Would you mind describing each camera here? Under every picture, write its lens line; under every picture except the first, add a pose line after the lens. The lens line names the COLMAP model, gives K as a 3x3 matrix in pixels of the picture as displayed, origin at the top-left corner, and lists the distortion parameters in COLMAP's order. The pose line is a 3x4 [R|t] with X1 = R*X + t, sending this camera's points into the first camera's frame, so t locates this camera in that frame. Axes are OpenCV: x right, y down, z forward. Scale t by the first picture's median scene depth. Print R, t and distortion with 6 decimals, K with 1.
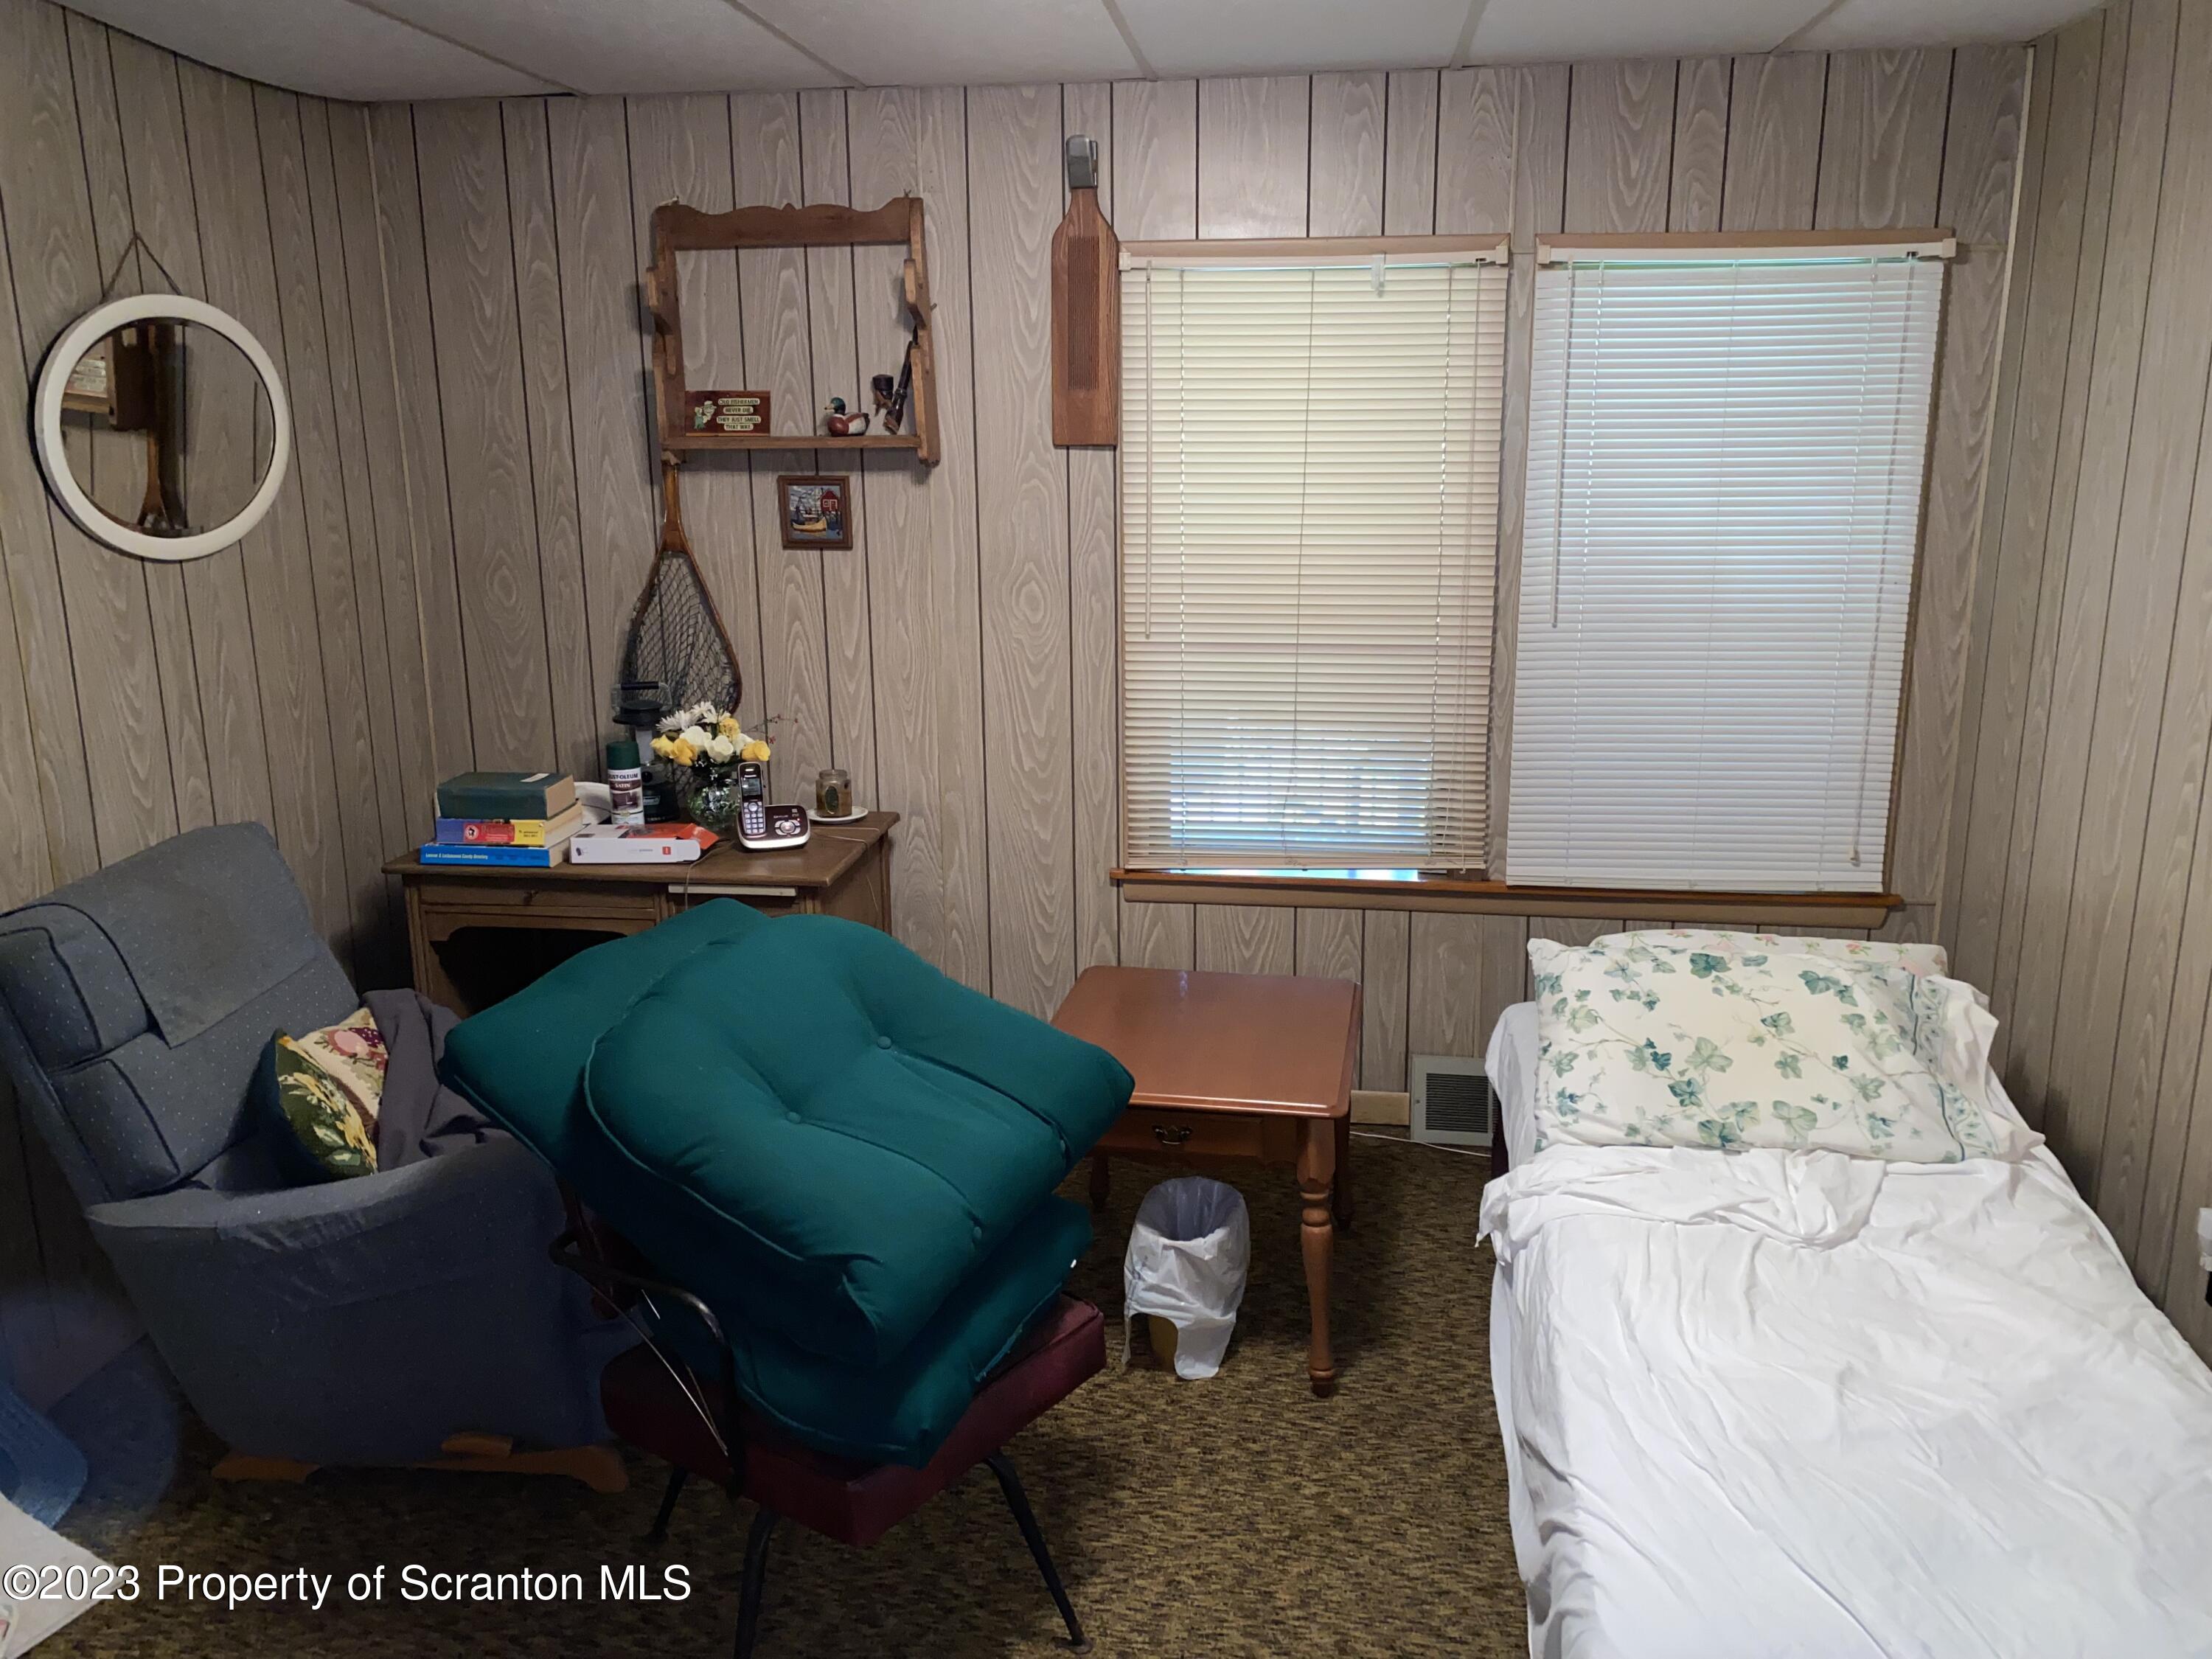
lens RADIAL K [[1671.3, 0, 1106.0], [0, 1671.3, 829.5], [0, 0, 1]] dist [0.063921, -0.108867]
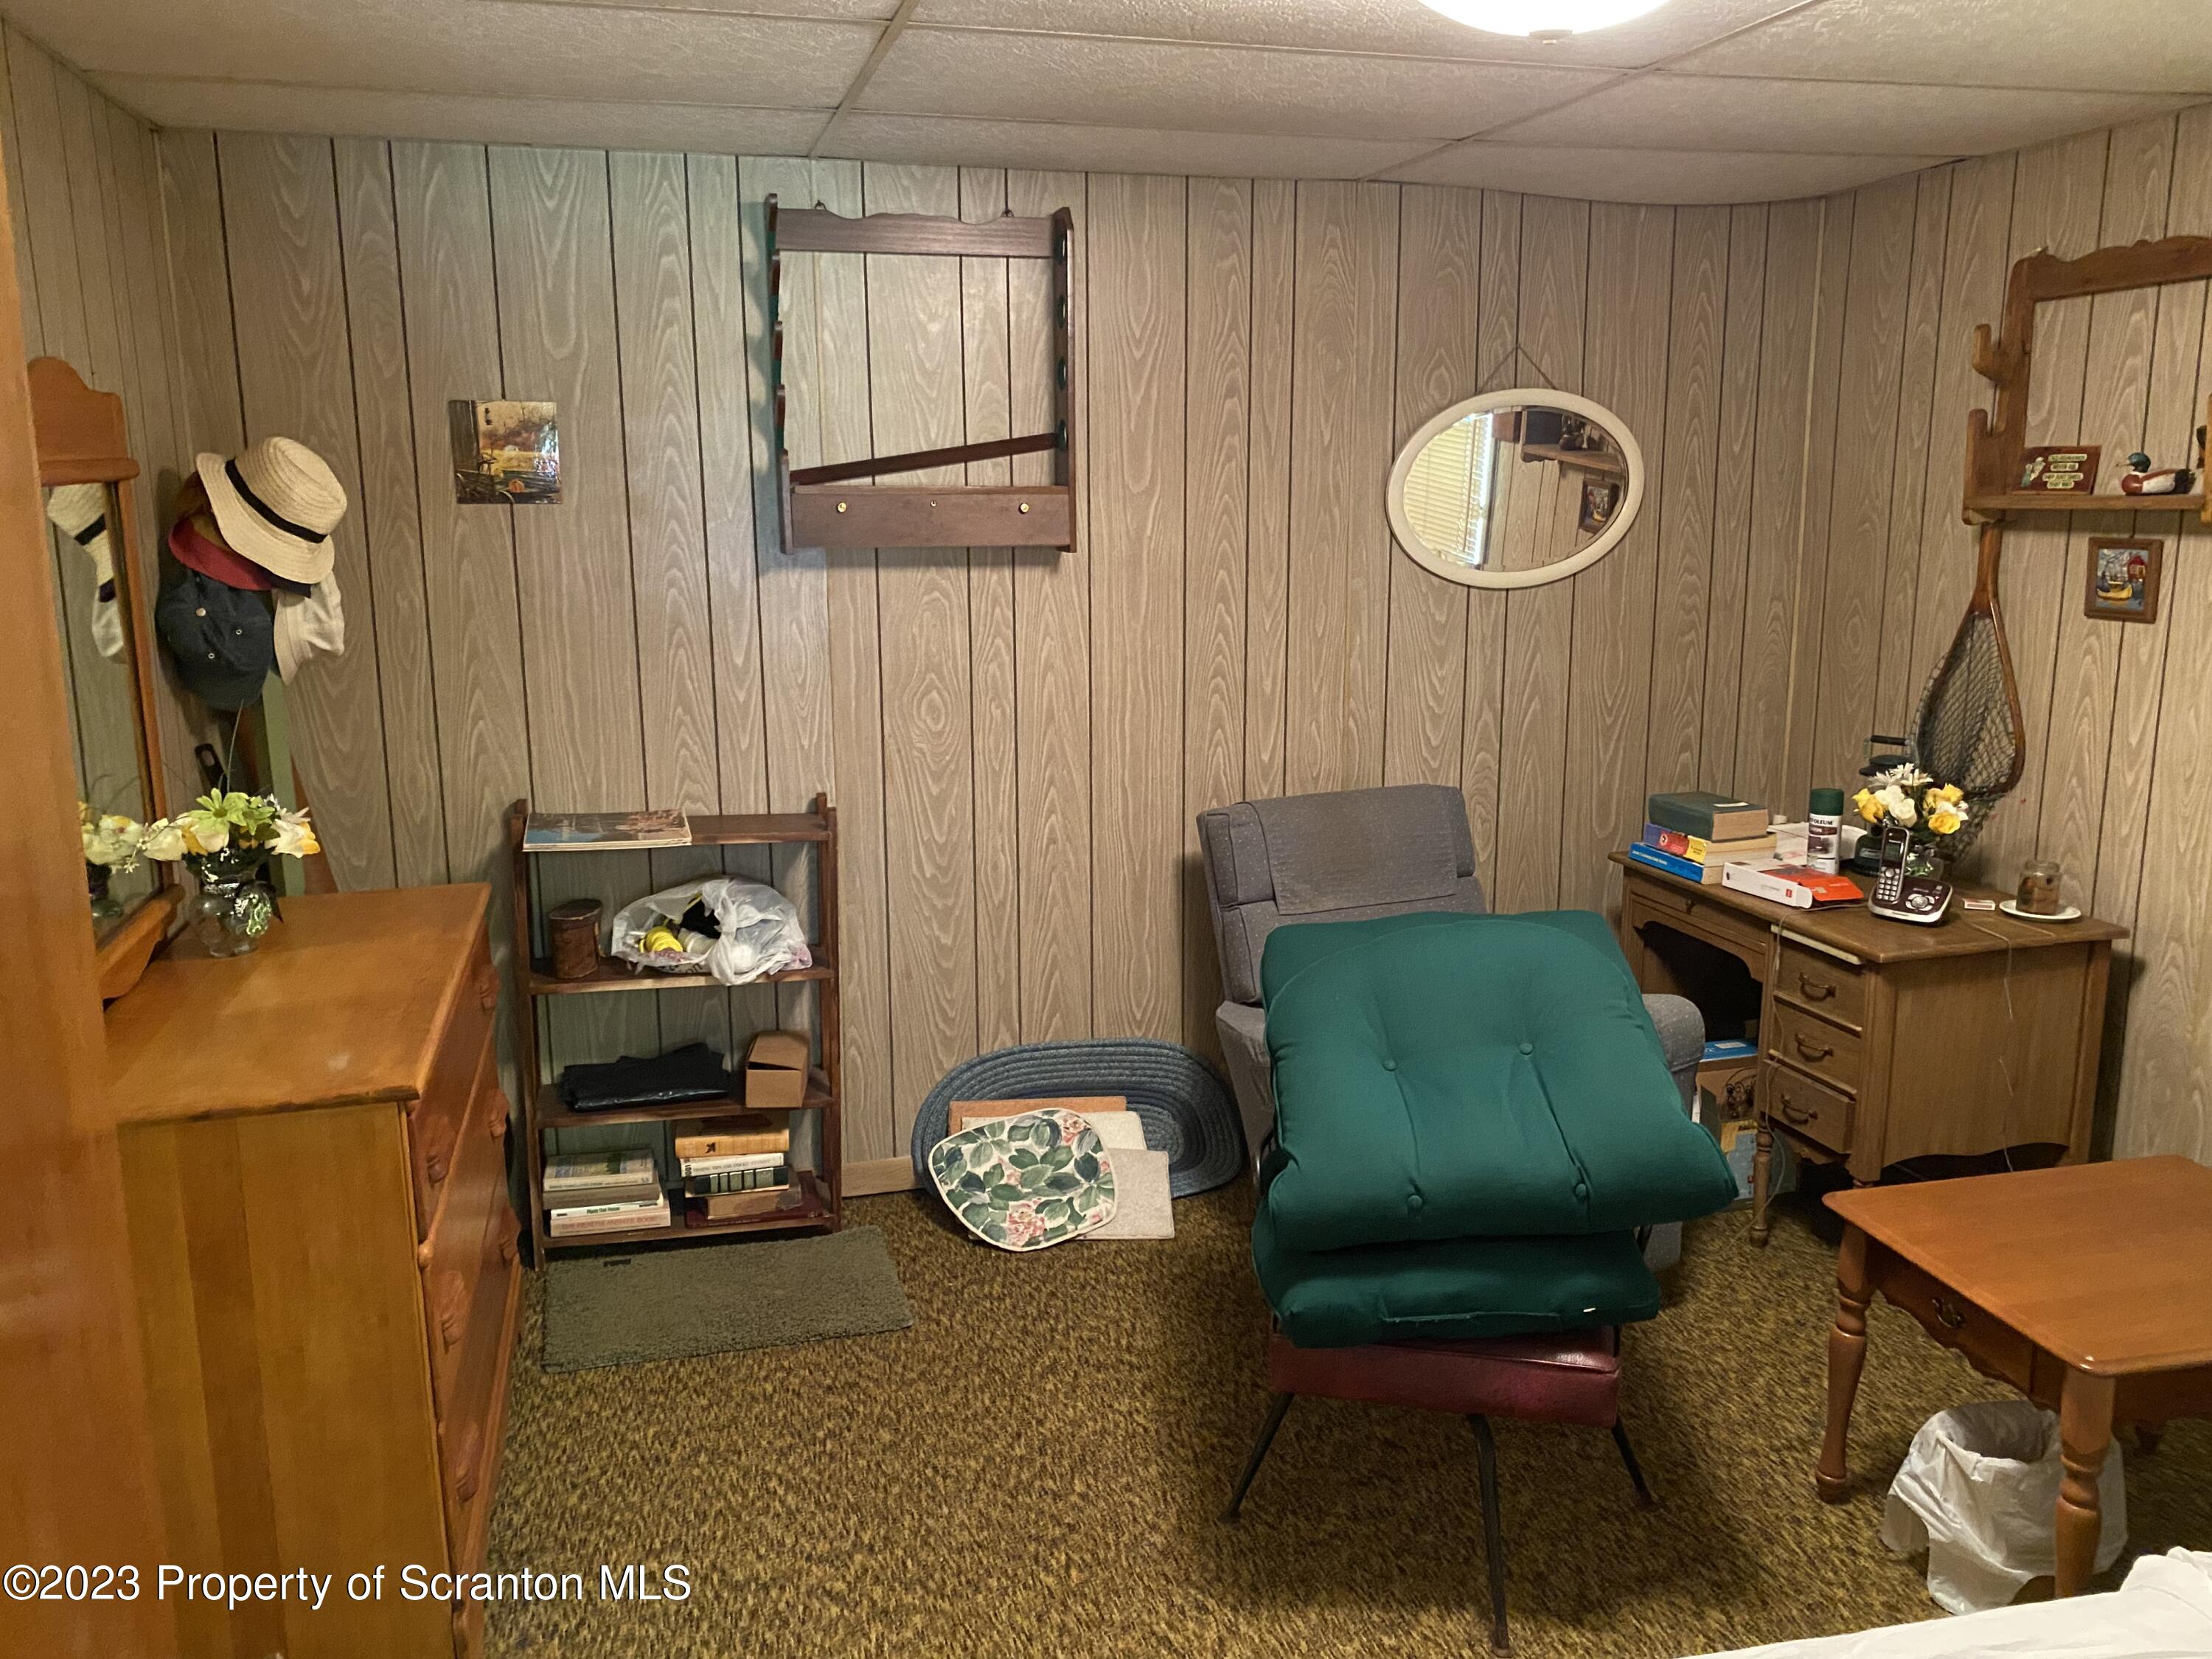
lens RADIAL K [[1704.0, 0, 1095.7], [0, 1704.0, 815.5], [0, 0, 1]] dist [0.026203, -0.006126]
pose [[0.383580, 0.181641, -0.905468, 0.479614], [-0.204991, 0.972754, 0.108299, -0.055845], [0.900469, 0.144071, 0.410364, 0.157970]]
